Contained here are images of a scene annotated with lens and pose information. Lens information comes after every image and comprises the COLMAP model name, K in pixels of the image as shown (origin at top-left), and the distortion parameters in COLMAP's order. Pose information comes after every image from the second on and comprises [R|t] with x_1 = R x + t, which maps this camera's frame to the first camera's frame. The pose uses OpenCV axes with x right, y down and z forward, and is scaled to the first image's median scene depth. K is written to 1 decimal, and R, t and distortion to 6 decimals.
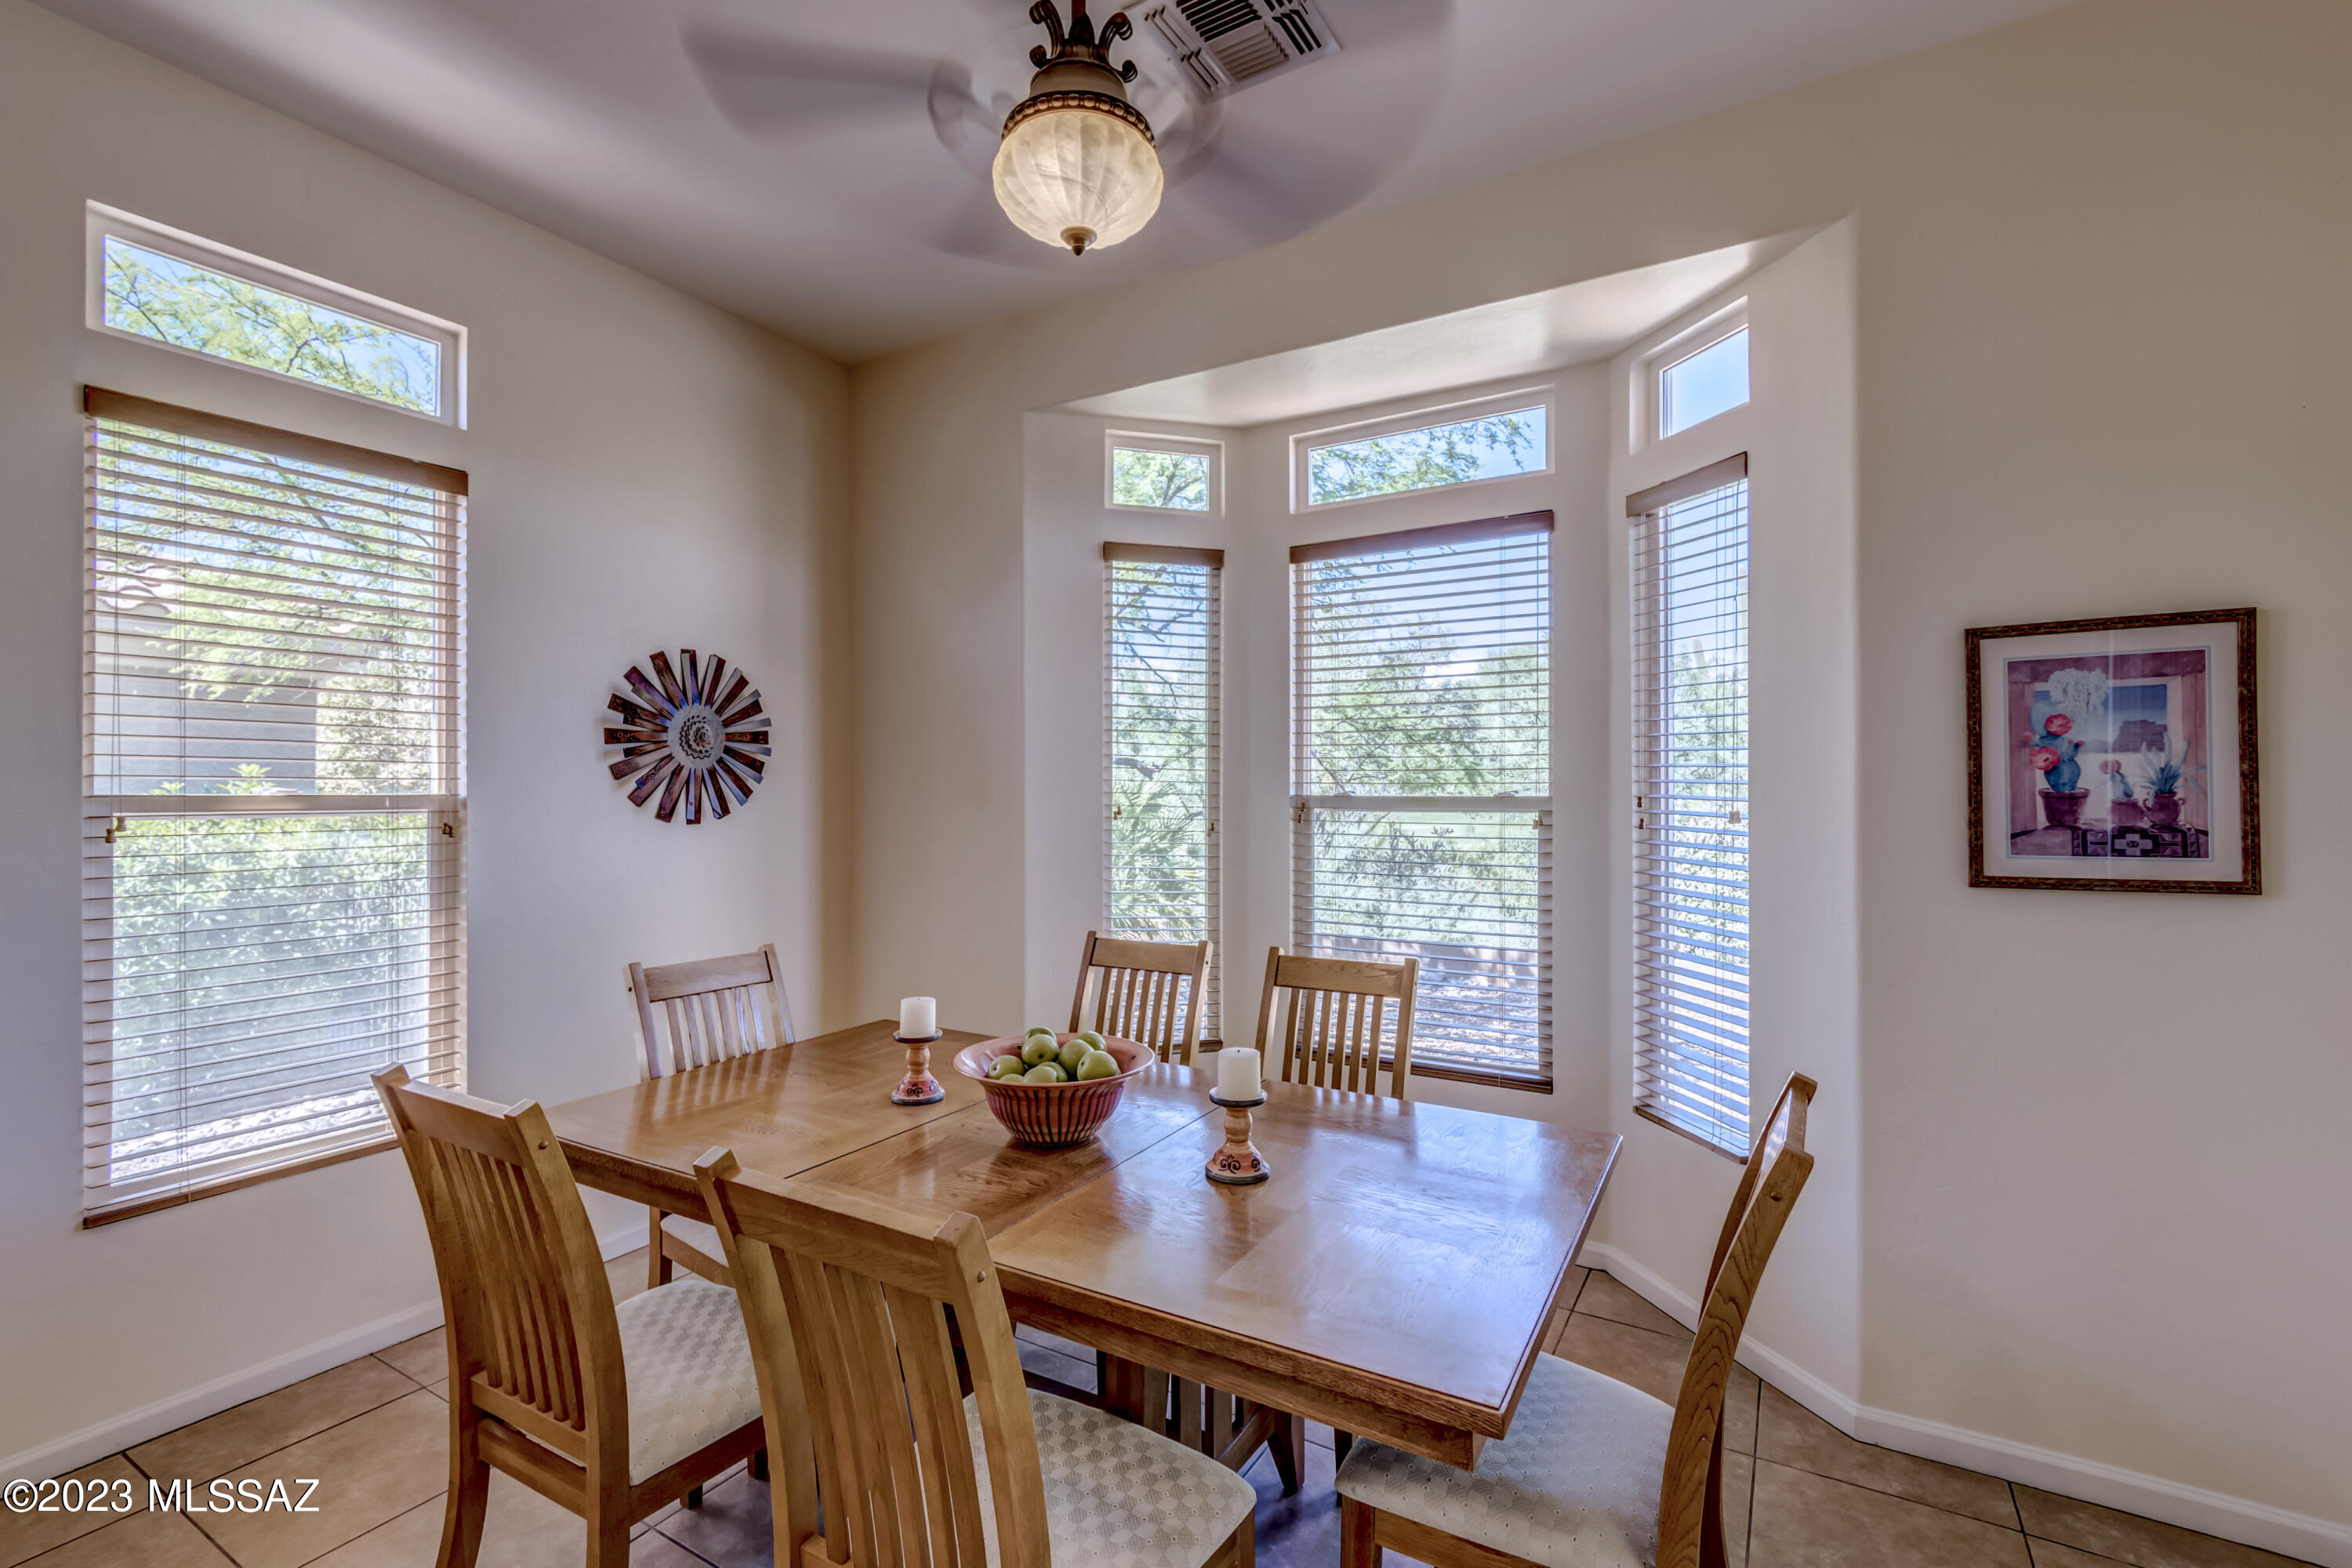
lens RADIAL K [[1036.6, 0, 1207.6], [0, 1036.6, 787.0], [0, 0, 1]] dist [0.000435, -0.000034]
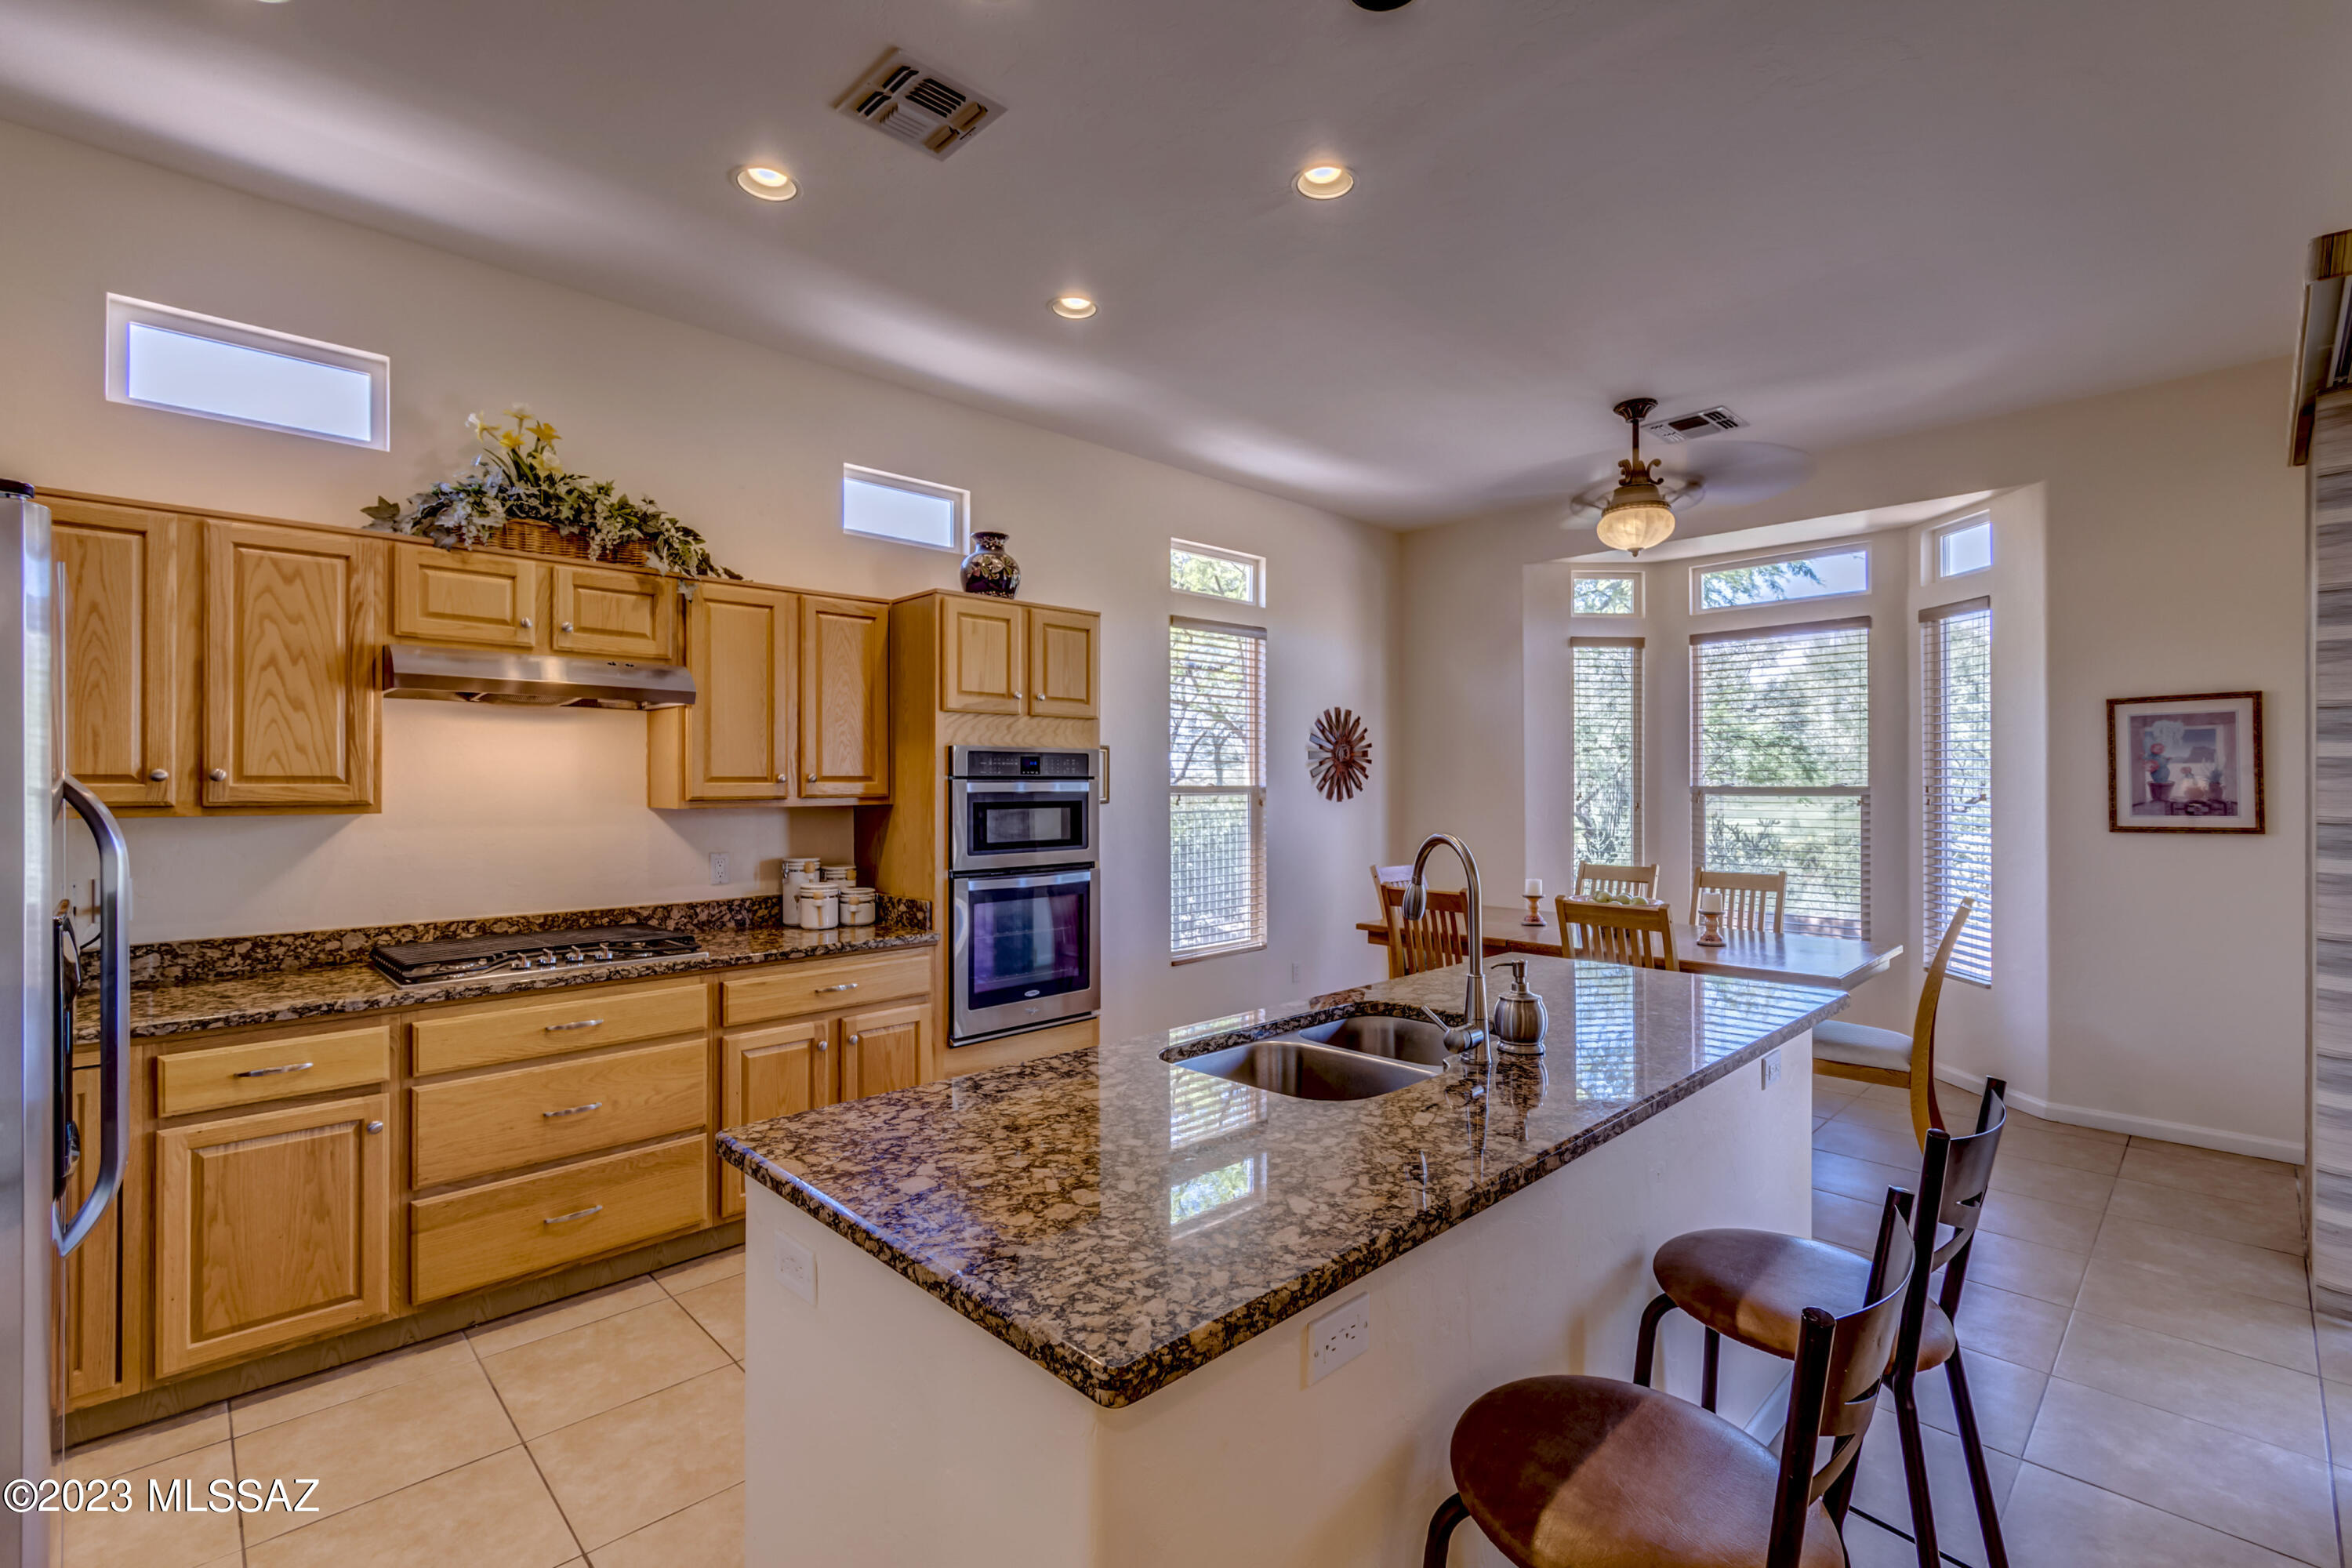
lens RADIAL K [[1042.9, 0, 1179.1], [0, 1042.9, 784.8], [0, 0, 1]] dist [-0.000210, -0.007686]
pose [[0.962981, -0.001356, -0.269566, -0.323492], [0.002525, 0.999989, 0.003990, -0.003136], [0.269558, -0.004523, 0.962974, -1.029431]]
